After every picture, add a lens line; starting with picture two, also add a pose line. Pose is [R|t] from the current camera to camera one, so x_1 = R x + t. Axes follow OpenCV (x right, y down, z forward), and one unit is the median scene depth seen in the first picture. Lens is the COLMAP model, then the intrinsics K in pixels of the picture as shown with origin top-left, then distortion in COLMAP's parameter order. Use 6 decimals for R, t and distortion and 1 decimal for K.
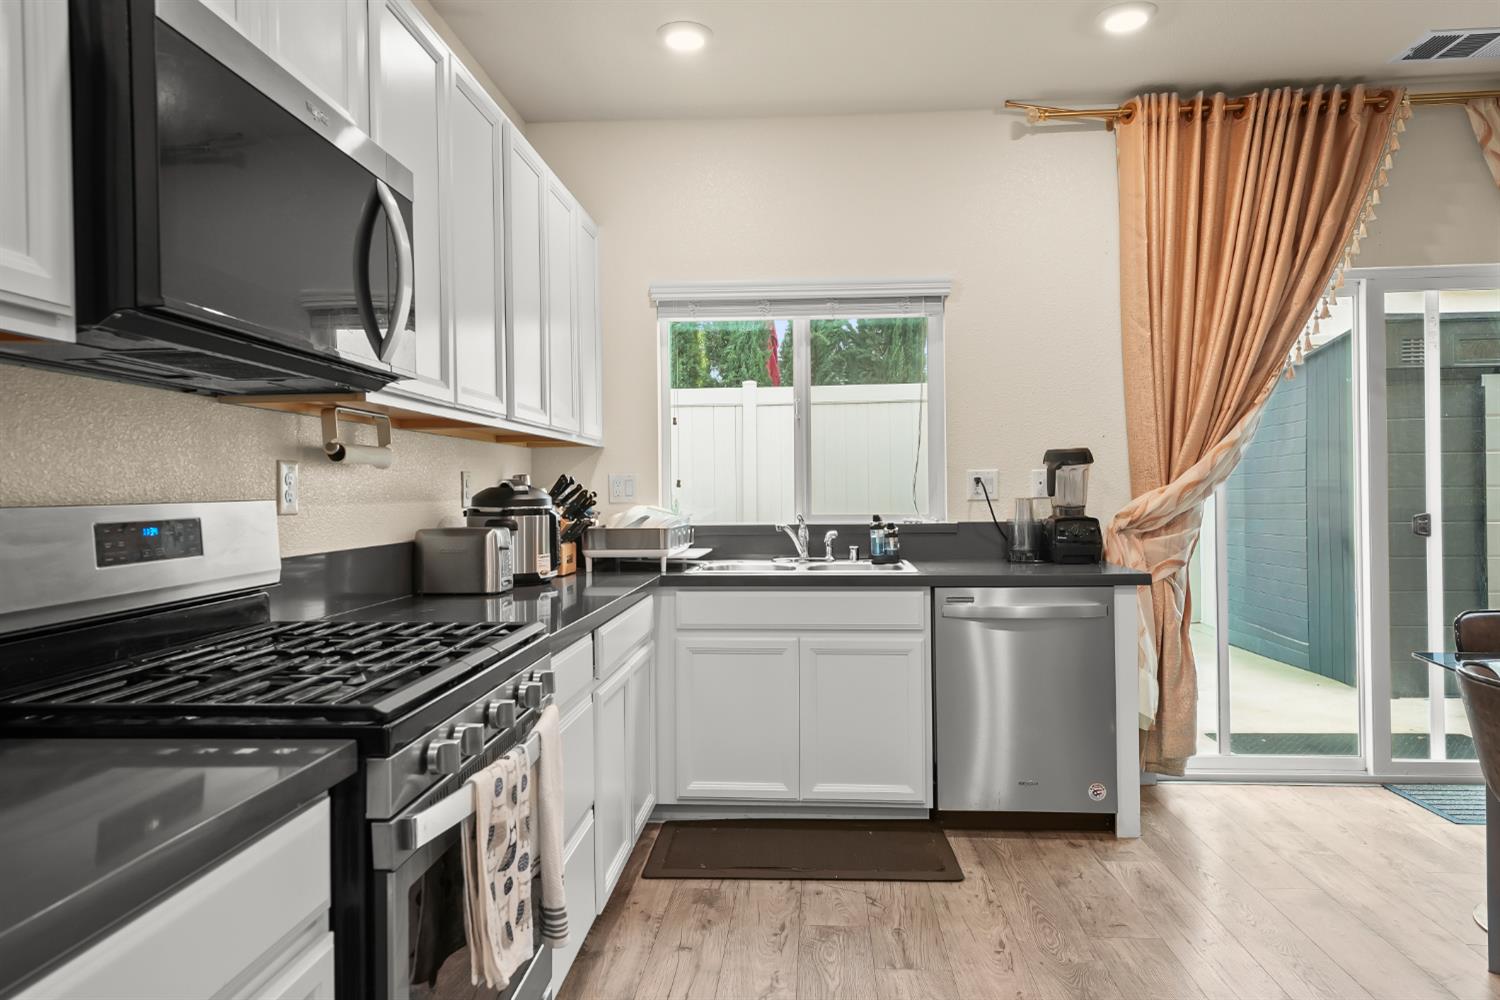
lens RADIAL K [[978.3, 0, 753.6], [0, 978.3, 495.0], [0, 0, 1]] dist [0.028603, -0.000841]
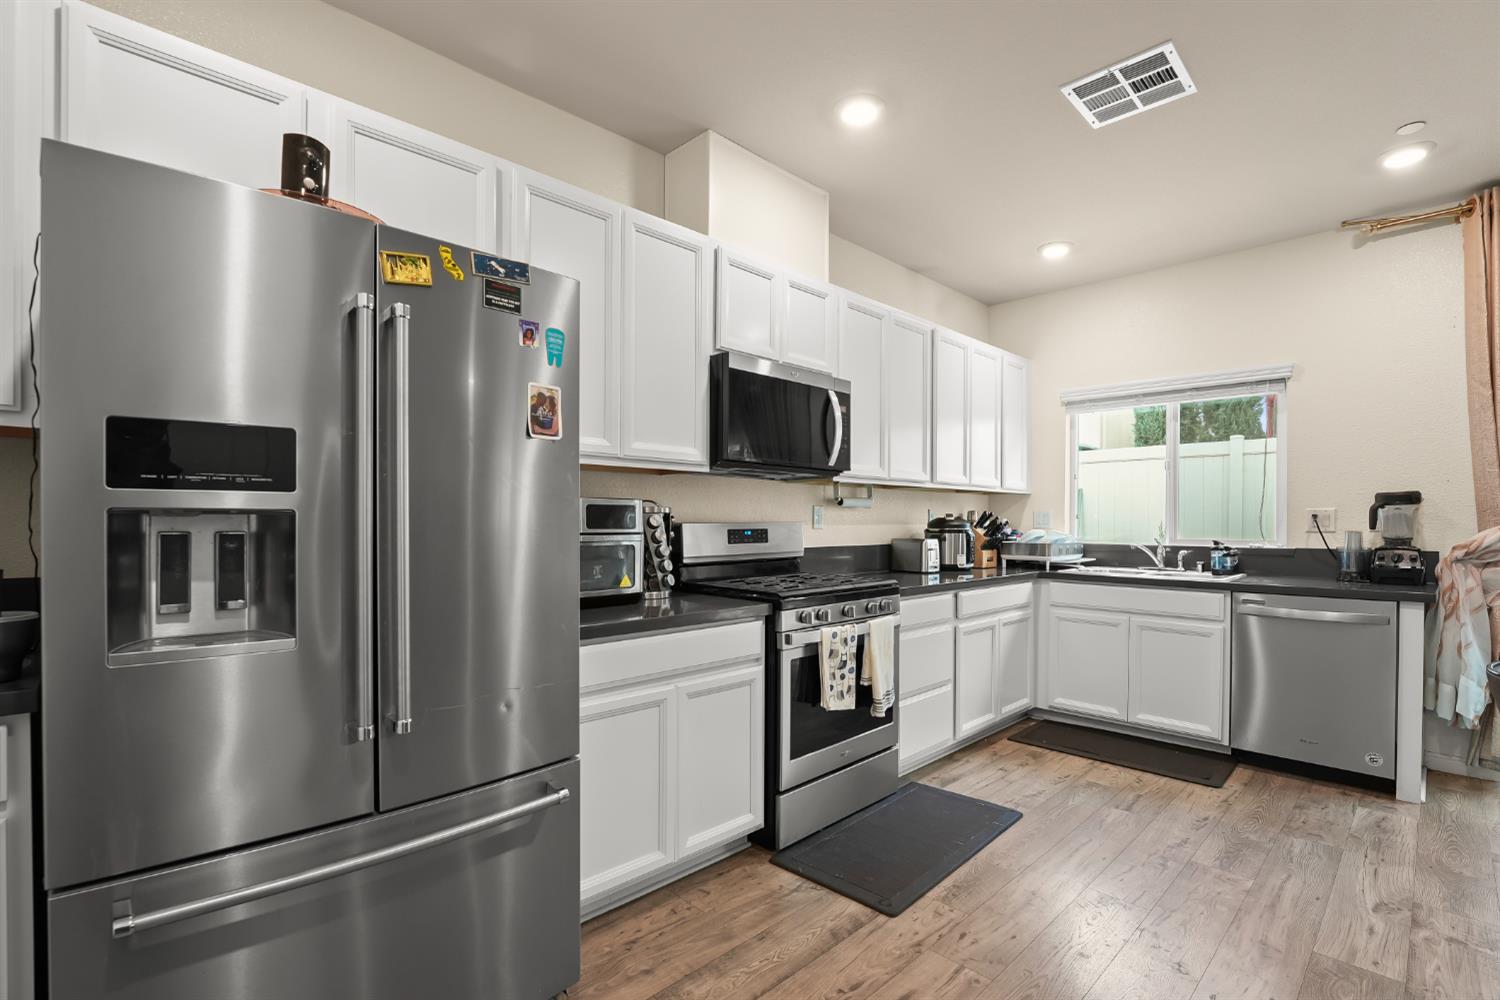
lens RADIAL K [[680.9, 0, 754.9], [0, 680.9, 520.6], [0, 0, 1]] dist [-0.010196, 0.000201]
pose [[0.747234, 0.014441, -0.664405, 0.312199], [-0.014950, 0.999876, 0.004918, -0.003225], [0.664393, 0.006258, 0.747357, -0.192647]]
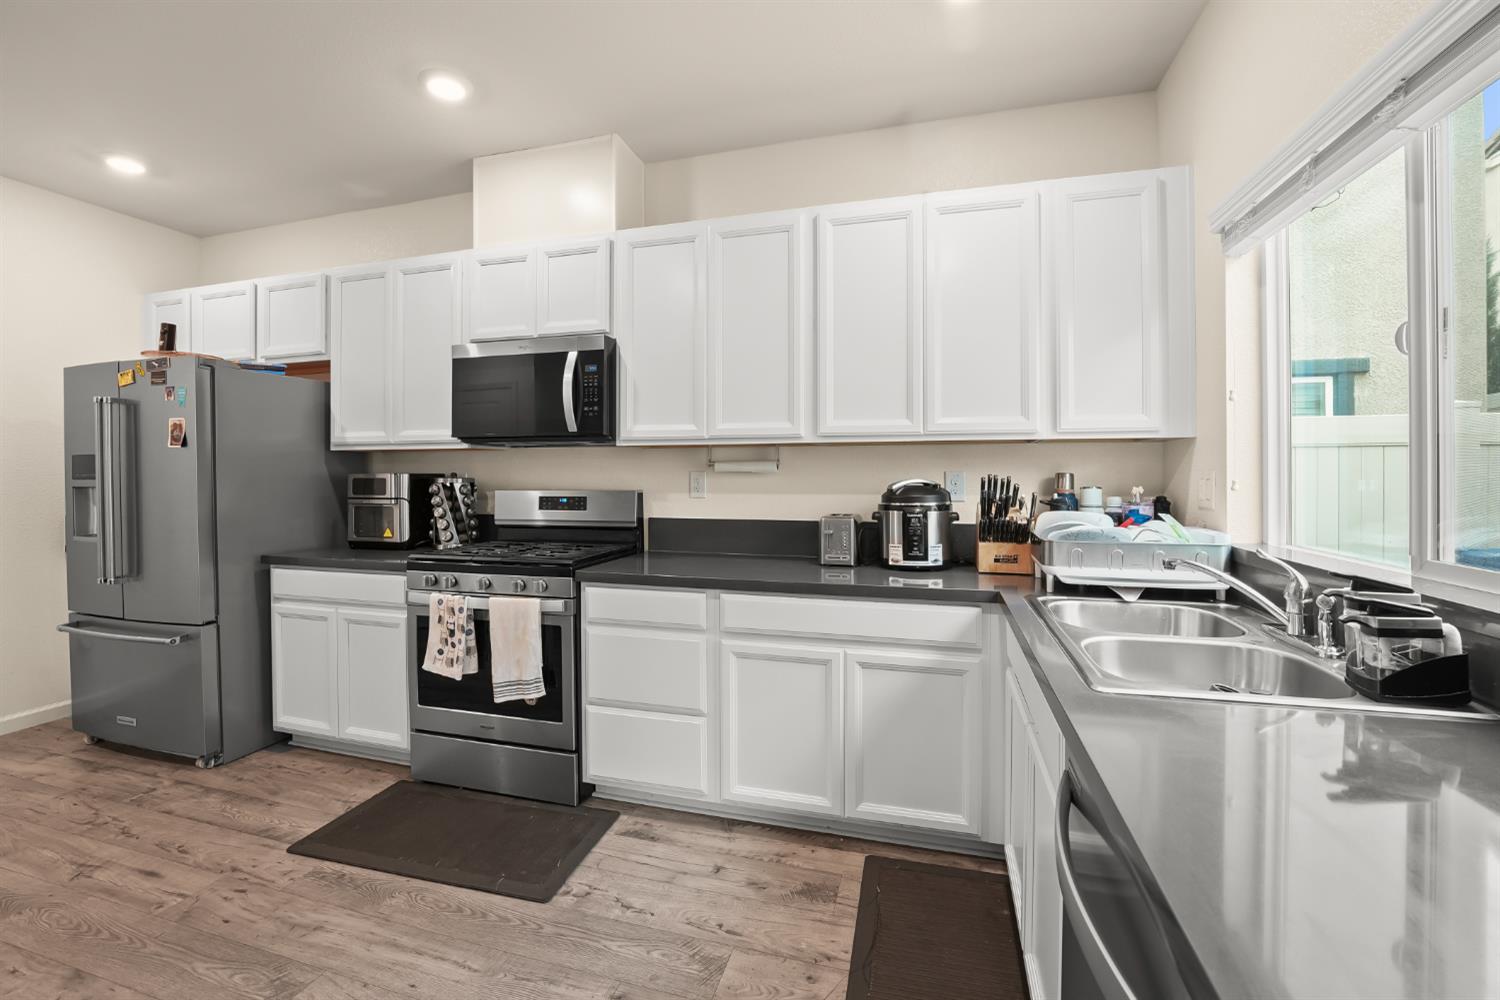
lens RADIAL K [[626.2, 0, 749.4], [0, 626.2, 472.0], [0, 0, 1]] dist [-0.019065, 0.000086]
pose [[-0.212507, 0.011937, -0.977087, 0.497355], [0.000922, 0.999927, 0.012016, -0.031277], [0.977159, 0.001653, -0.212502, 0.892991]]
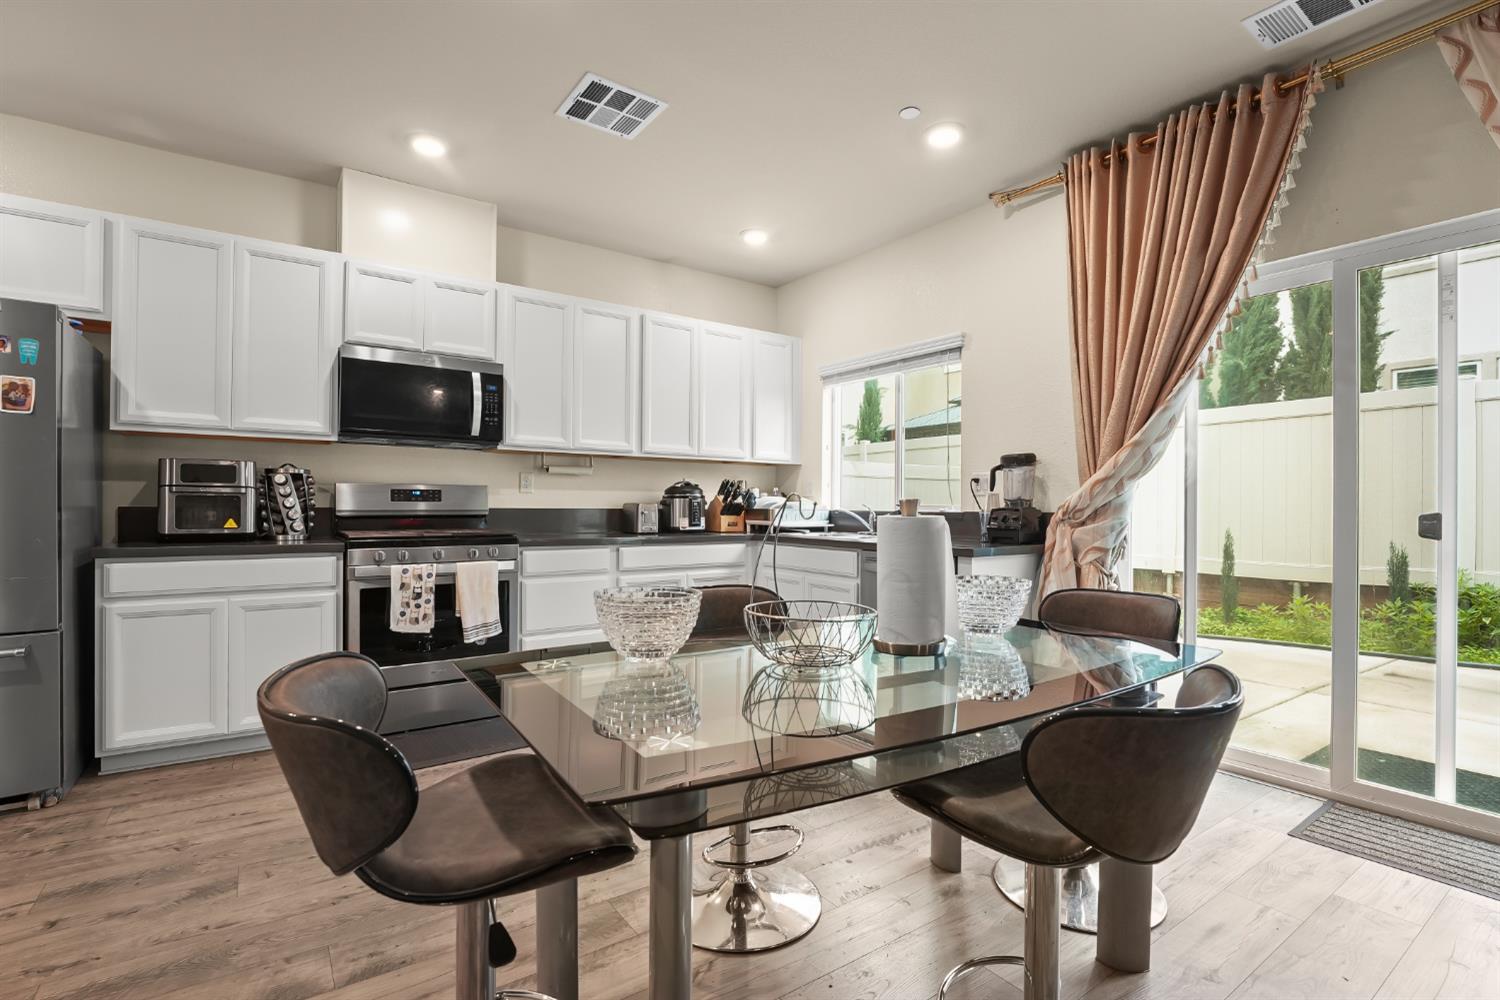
lens RADIAL K [[698.8, 0, 750.0], [0, 698.8, 500.0], [0, 0, 1]] dist [-0.006300, 0.000288]
pose [[0.628735, 0.008343, -0.777575, 0.894432], [-0.016543, 0.999860, -0.002648, 0.022686], [0.777443, 0.014529, 0.628785, 0.182481]]
